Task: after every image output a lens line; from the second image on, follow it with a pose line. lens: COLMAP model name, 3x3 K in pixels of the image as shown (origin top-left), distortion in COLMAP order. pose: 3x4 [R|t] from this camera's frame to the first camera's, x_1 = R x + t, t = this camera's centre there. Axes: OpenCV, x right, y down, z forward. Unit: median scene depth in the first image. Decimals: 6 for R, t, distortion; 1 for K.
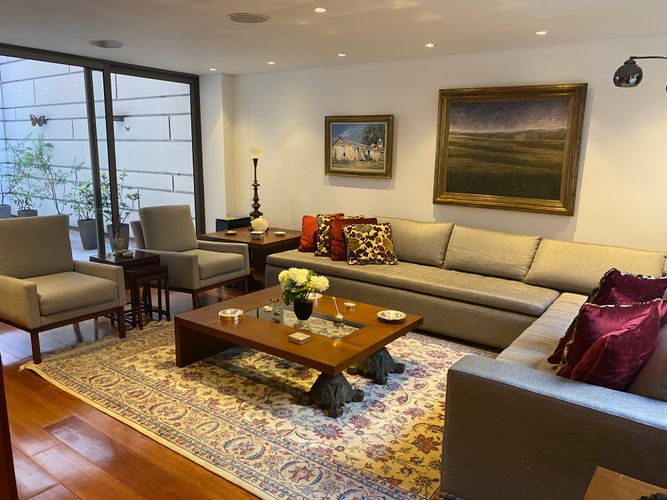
lens RADIAL K [[512.4, 0, 334.3], [0, 512.4, 250.2], [0, 0, 1]] dist [0.020256, -0.016013]
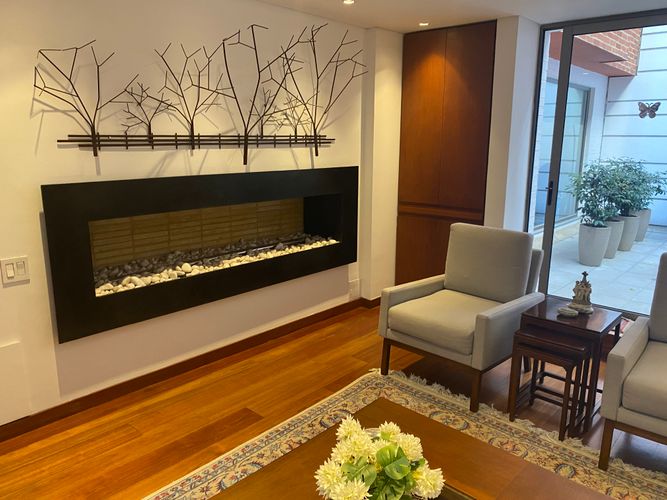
lens RADIAL K [[512.4, 0, 334.0], [0, 512.4, 248.6], [0, 0, 1]] dist [0.020256, -0.016013]
pose [[-0.096215, 0.195931, -0.975886, 0.311574], [-0.210152, 0.954335, 0.212323, -0.186219], [0.972923, 0.225514, -0.050646, 0.964002]]
